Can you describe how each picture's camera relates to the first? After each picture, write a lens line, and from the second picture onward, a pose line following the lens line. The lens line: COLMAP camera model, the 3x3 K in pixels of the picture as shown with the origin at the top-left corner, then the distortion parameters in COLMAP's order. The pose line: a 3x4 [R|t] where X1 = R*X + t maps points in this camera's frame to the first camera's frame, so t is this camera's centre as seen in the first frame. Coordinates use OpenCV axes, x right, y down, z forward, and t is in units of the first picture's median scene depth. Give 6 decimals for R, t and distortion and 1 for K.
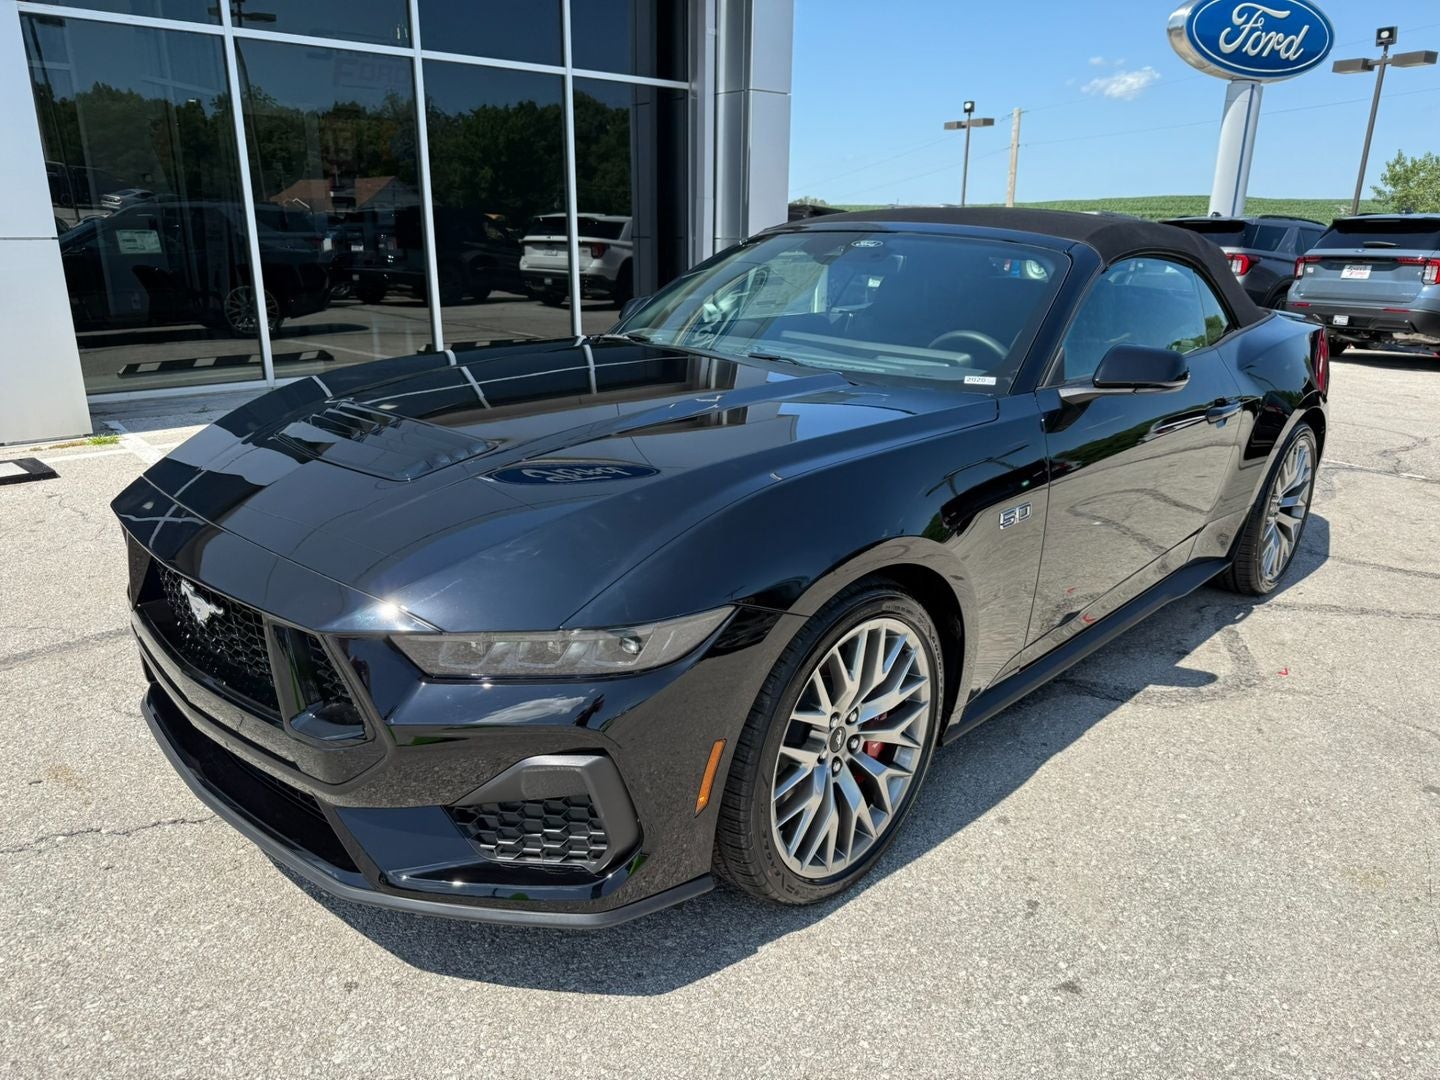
lens RADIAL K [[1048.6, 0, 720.0], [0, 1048.6, 540.0], [0, 0, 1]] dist [0.002297, 0.005374]
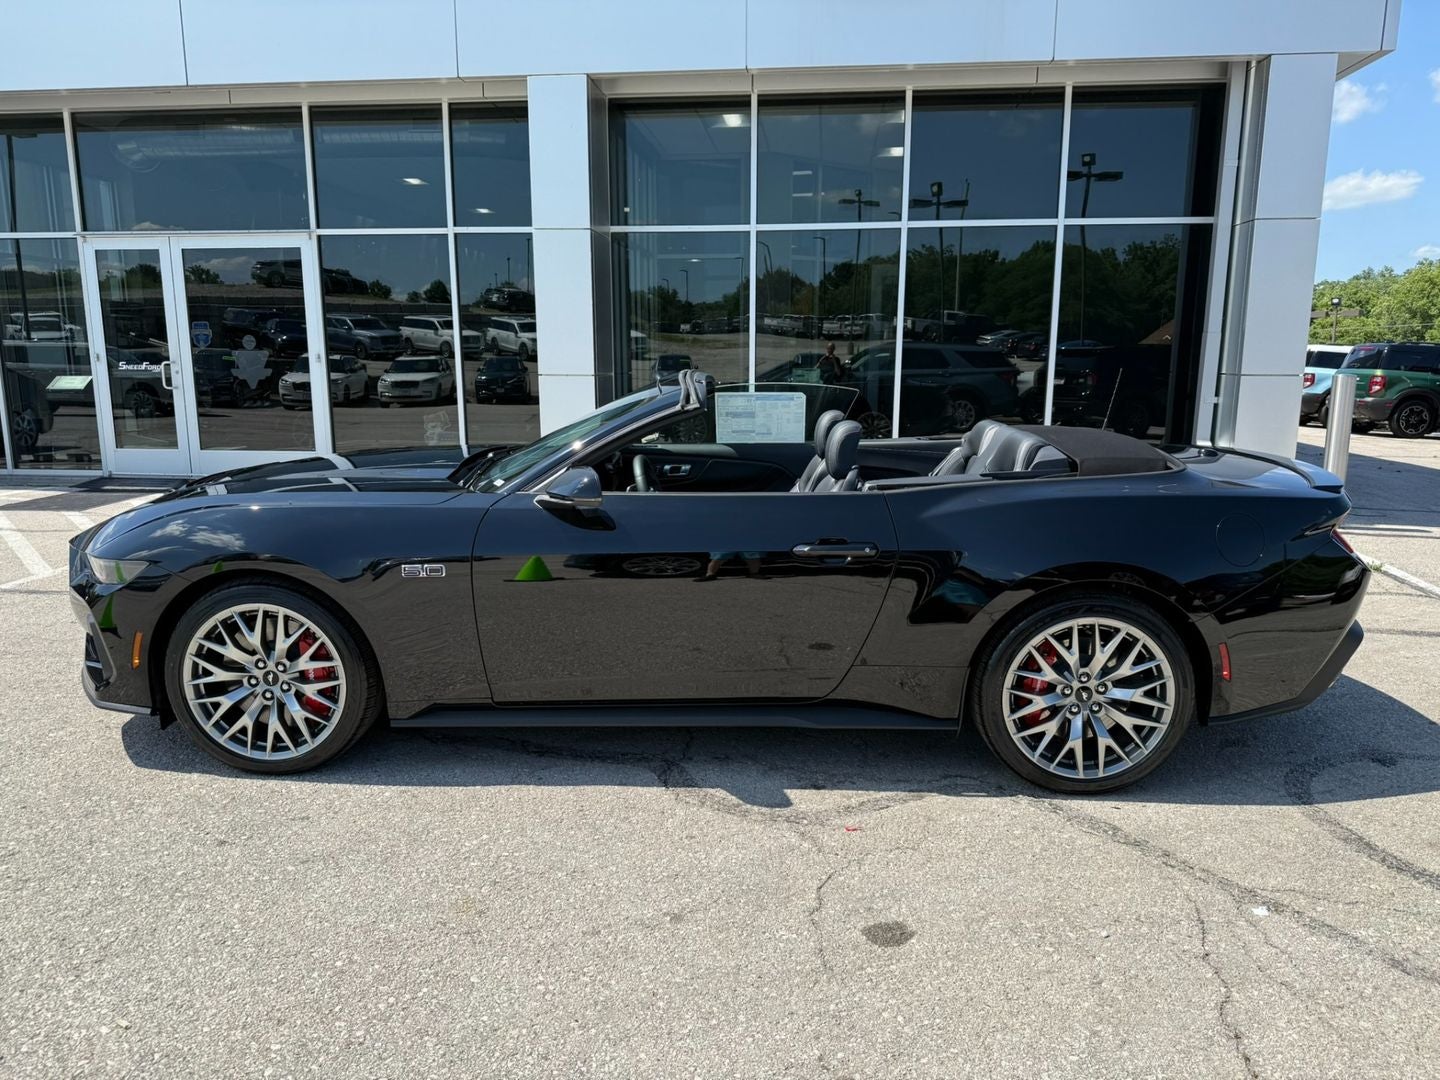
lens RADIAL K [[1051.6, 0, 722.9], [0, 1051.6, 549.0], [0, 0, 1]] dist [0.007039, -0.000608]
pose [[0.664465, 0.130432, -0.735849, 1.553482], [-0.211301, 0.977263, -0.017580, -0.113332], [0.716825, 0.167167, 0.676918, 0.306057]]
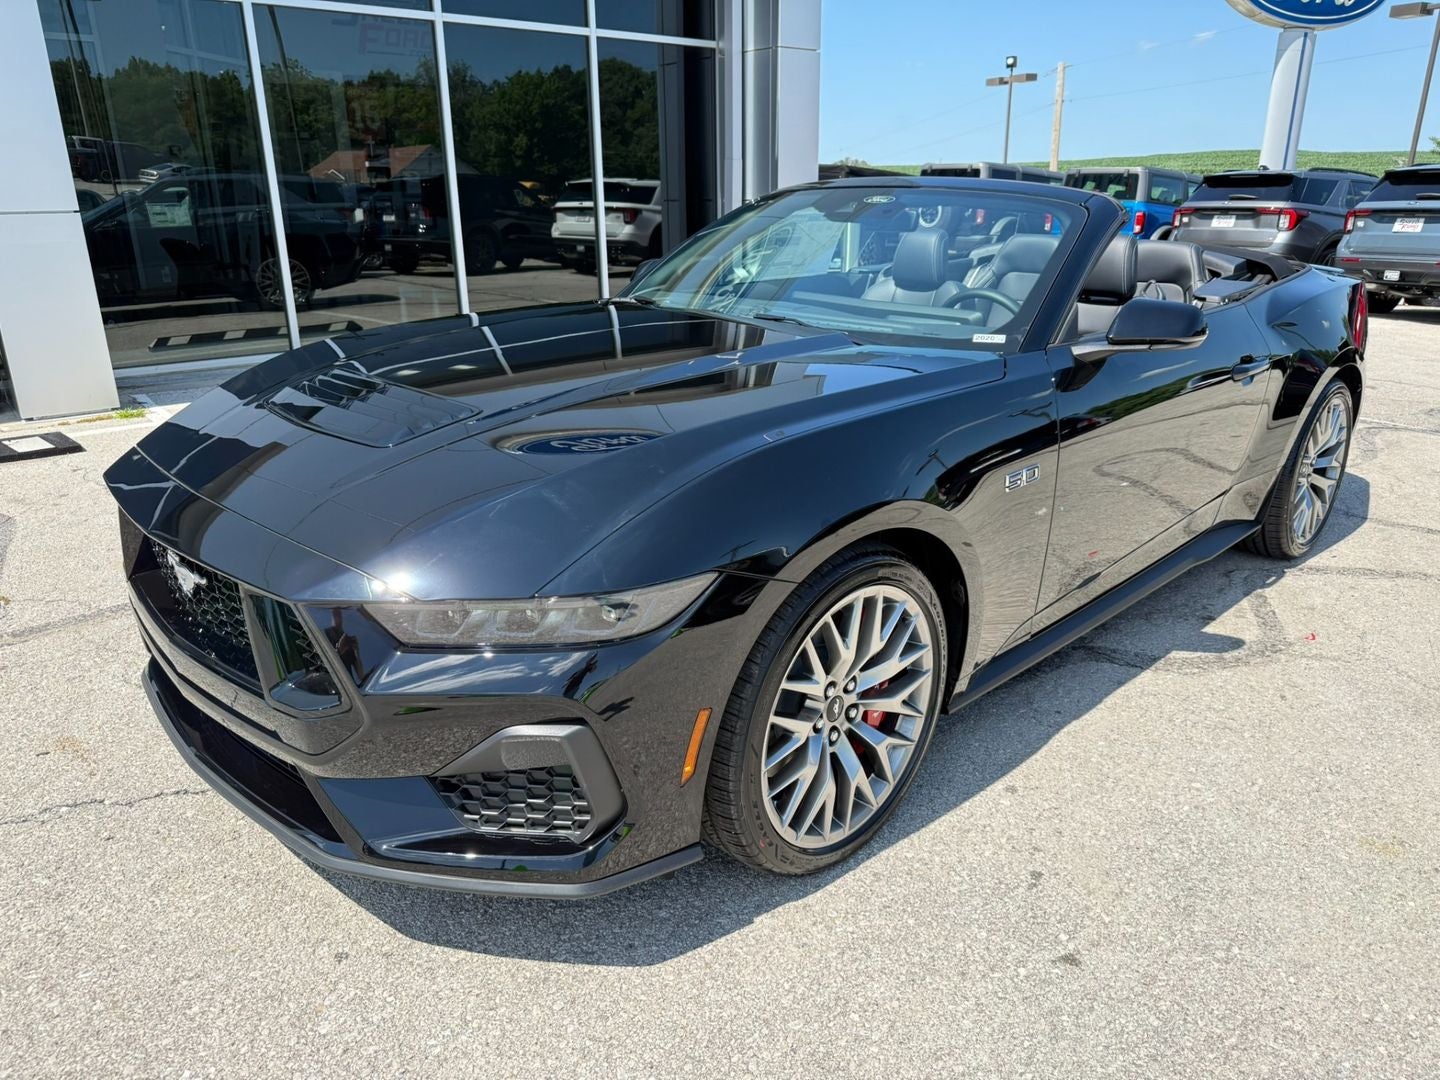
lens RADIAL K [[1053.6, 0, 735.1], [0, 1053.6, 538.4], [0, 0, 1]] dist [0.005412, 0.002272]
pose [[0.999596, -0.008151, -0.027221, 0.041376], [0.008891, 0.999591, 0.027171, 0.003873], [0.026988, -0.027402, 0.999260, 0.016948]]
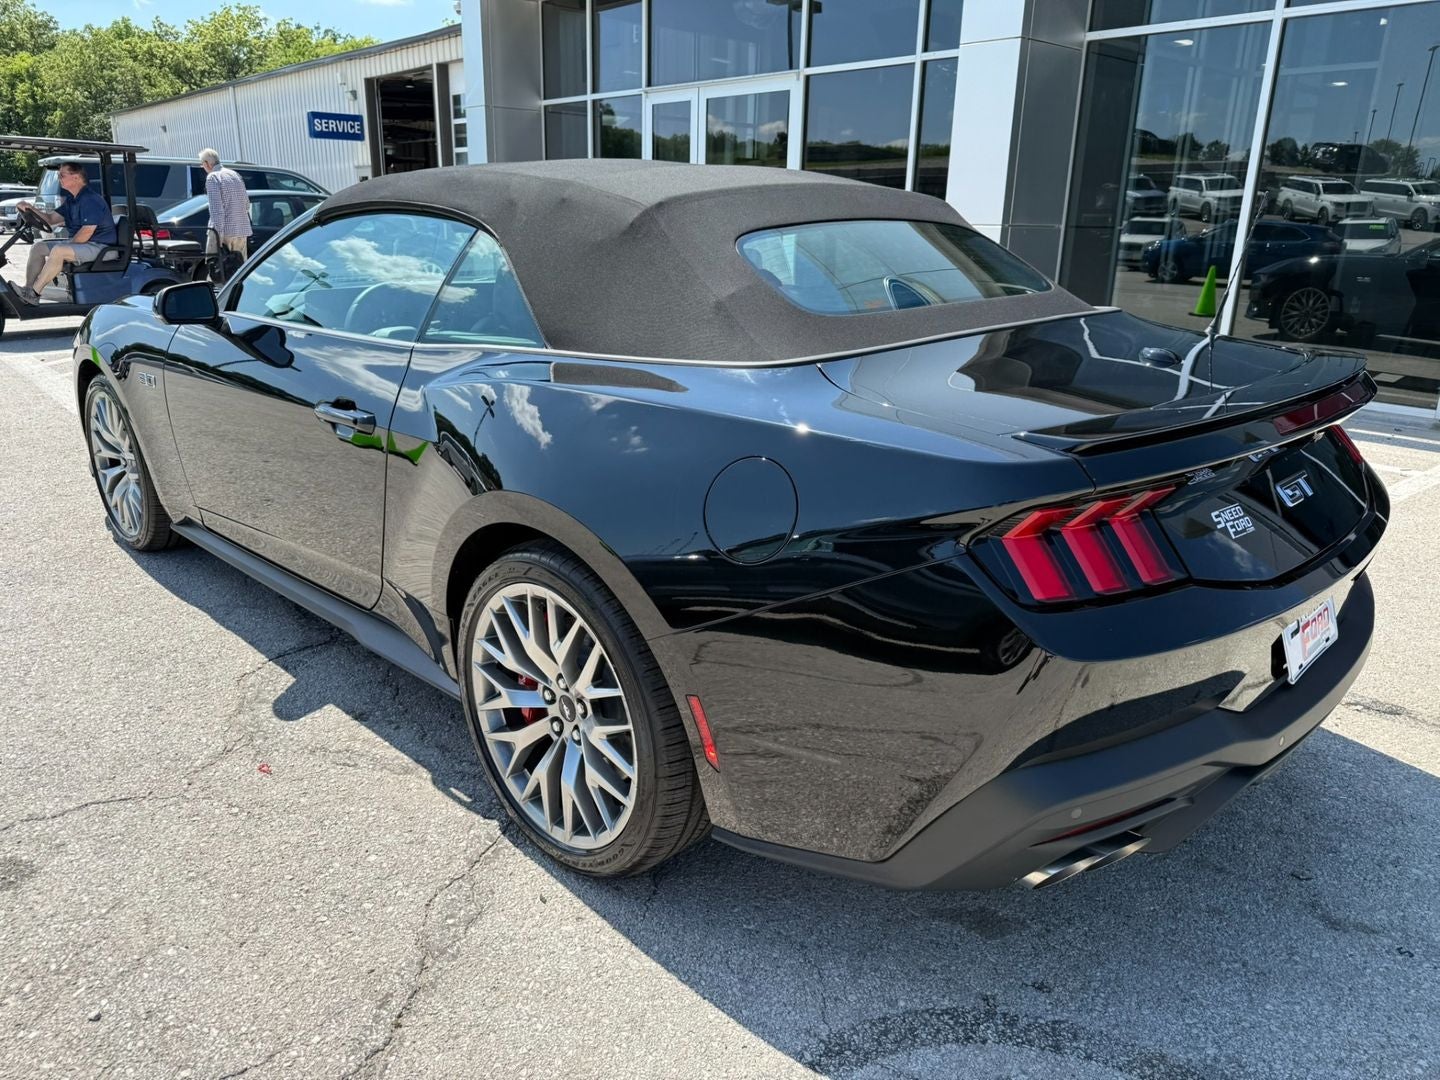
lens RADIAL K [[1065.0, 0, 718.8], [0, 1065.0, 517.6], [0, 0, 1]] dist [0.065485, 0.000978]
pose [[-0.038323, 0.264874, -0.963521, 1.673284], [-0.309260, 0.913745, 0.263491, -0.468788], [0.950205, 0.308076, 0.046898, 1.668603]]
